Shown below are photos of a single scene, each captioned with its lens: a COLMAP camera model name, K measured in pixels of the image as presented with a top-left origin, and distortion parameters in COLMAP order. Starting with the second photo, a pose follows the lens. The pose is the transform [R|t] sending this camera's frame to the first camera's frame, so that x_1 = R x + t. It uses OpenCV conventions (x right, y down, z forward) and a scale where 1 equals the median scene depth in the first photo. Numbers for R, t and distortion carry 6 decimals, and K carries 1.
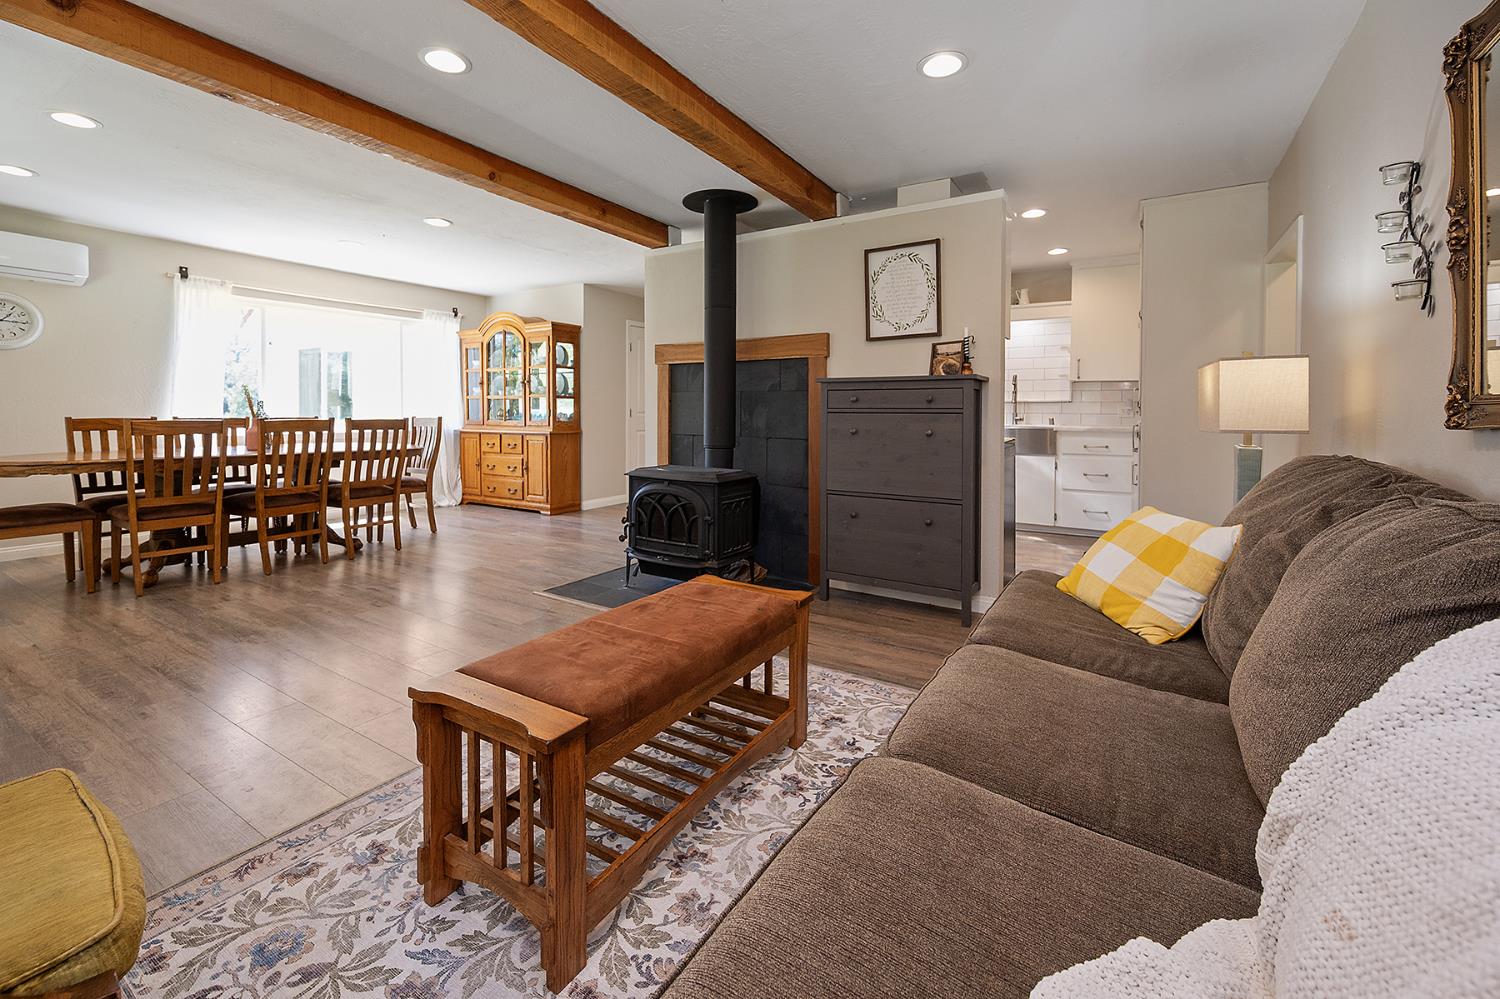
lens RADIAL K [[619.1, 0, 744.1], [0, 619.1, 416.2], [0, 0, 1]] dist [-0.000289, 0.000320]
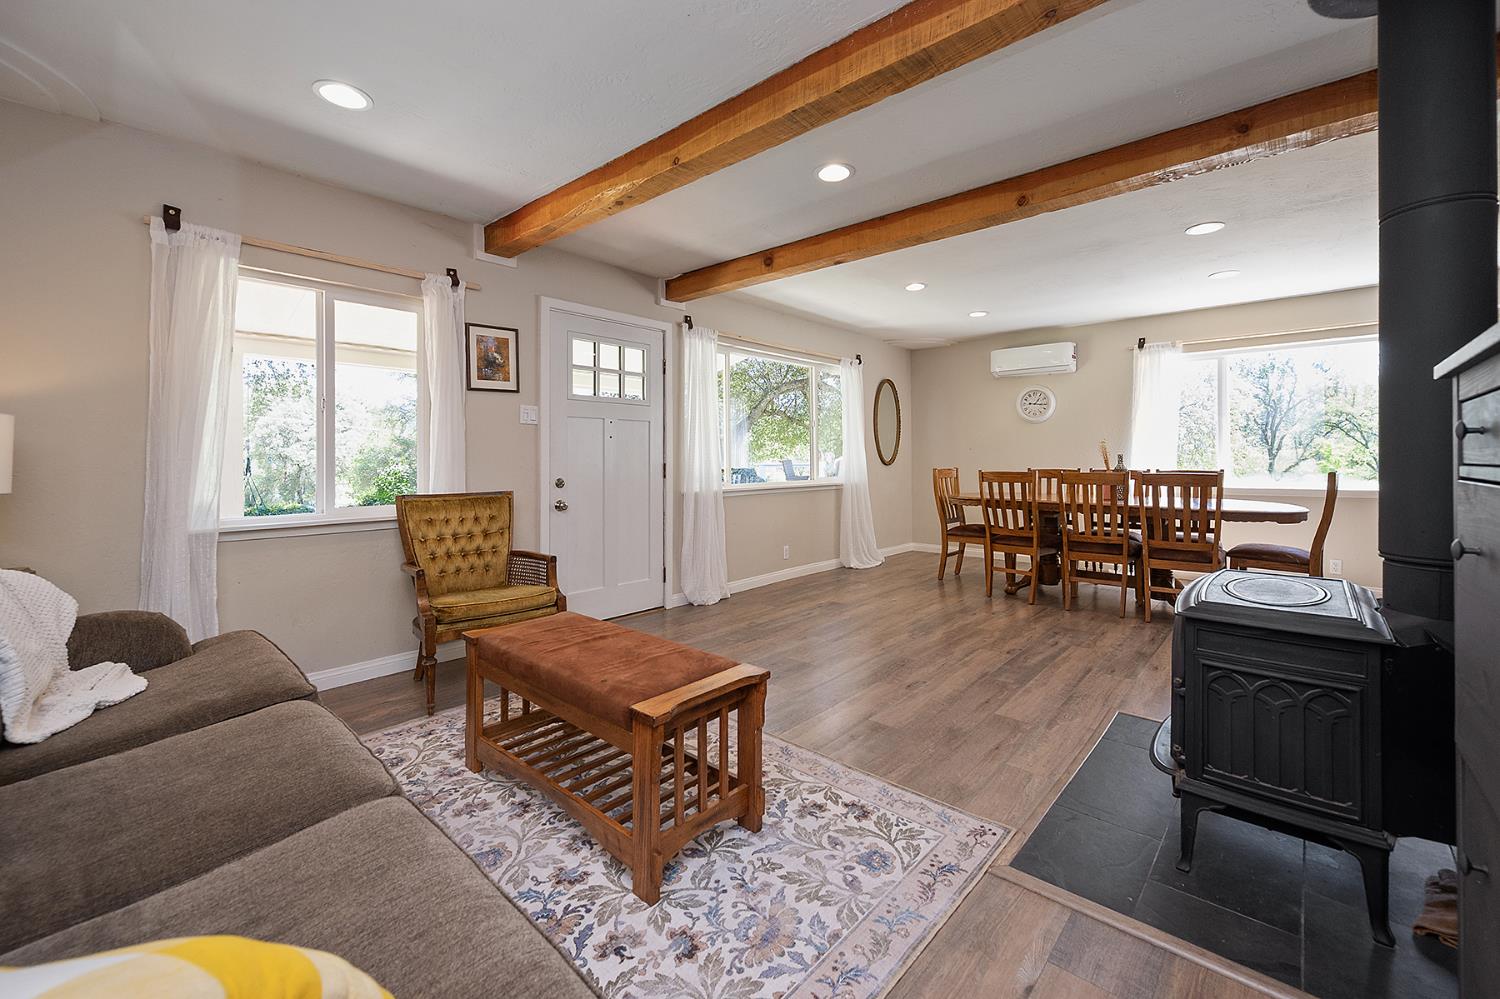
lens RADIAL K [[616.4, 0, 759.4], [0, 616.4, 451.1], [0, 0, 1]] dist [0.002651, 0.000090]
pose [[-0.170401, -0.020067, -0.985170, 0.473982], [-0.005898, 0.999795, -0.019345, -0.010617], [0.985357, 0.002514, -0.170485, 0.717231]]
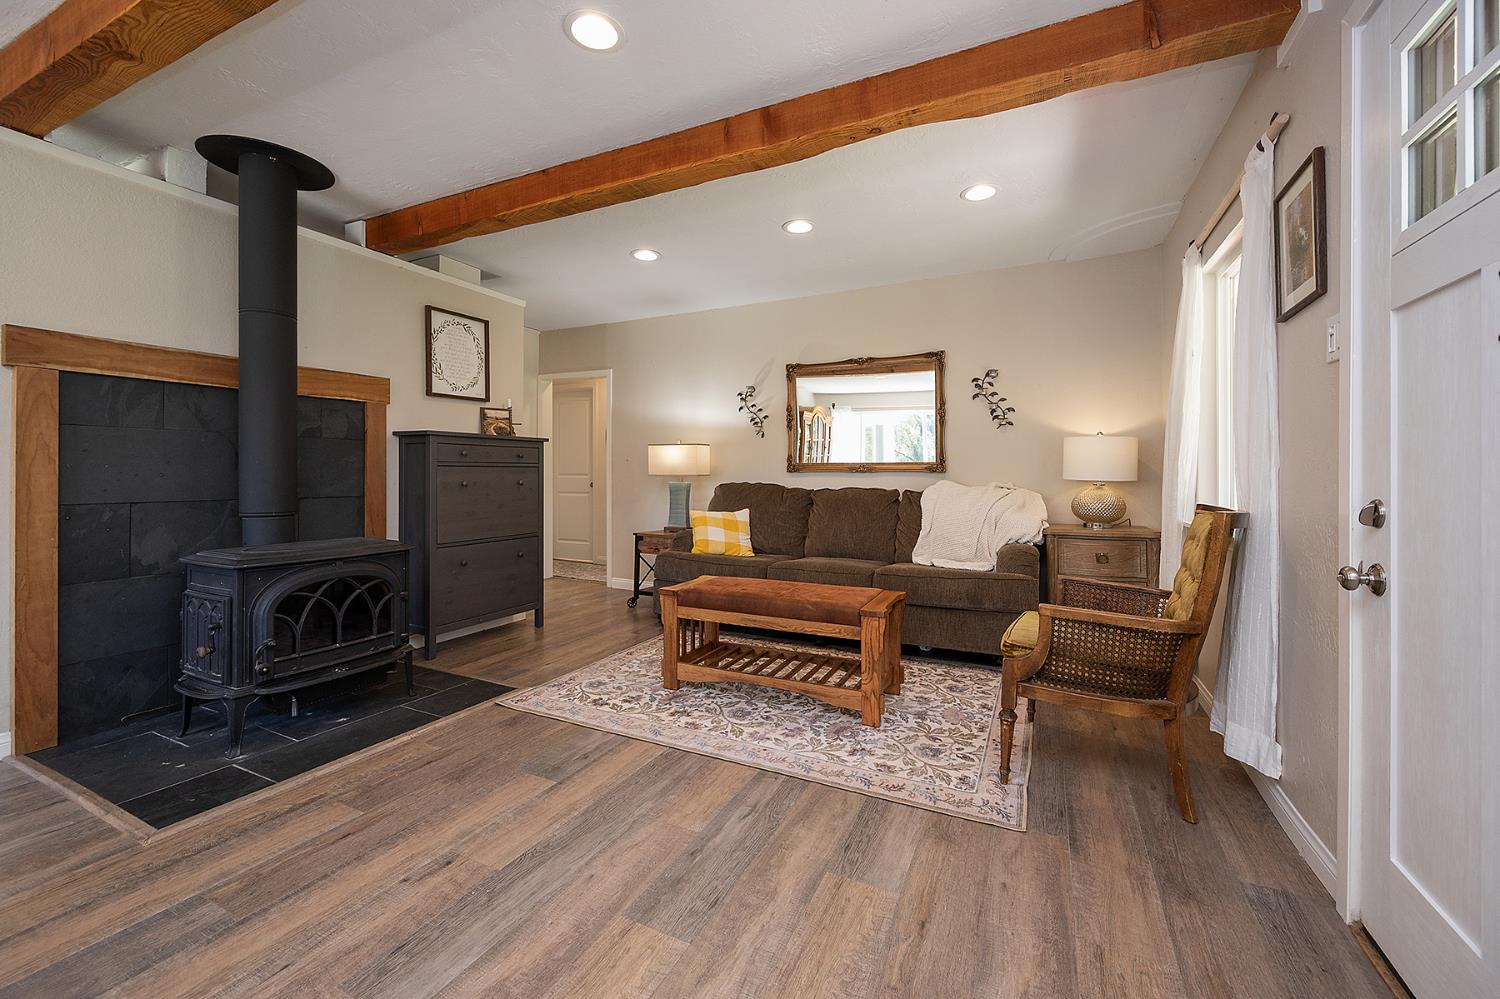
lens RADIAL K [[601.2, 0, 756.0], [0, 601.2, 480.7], [0, 0, 1]] dist [0.000716, -0.000083]
pose [[-0.109279, -0.019465, 0.993821, -0.862250], [0.003070, 0.999797, 0.019920, -0.000071], [-0.994006, 0.005228, -0.109197, 0.594732]]
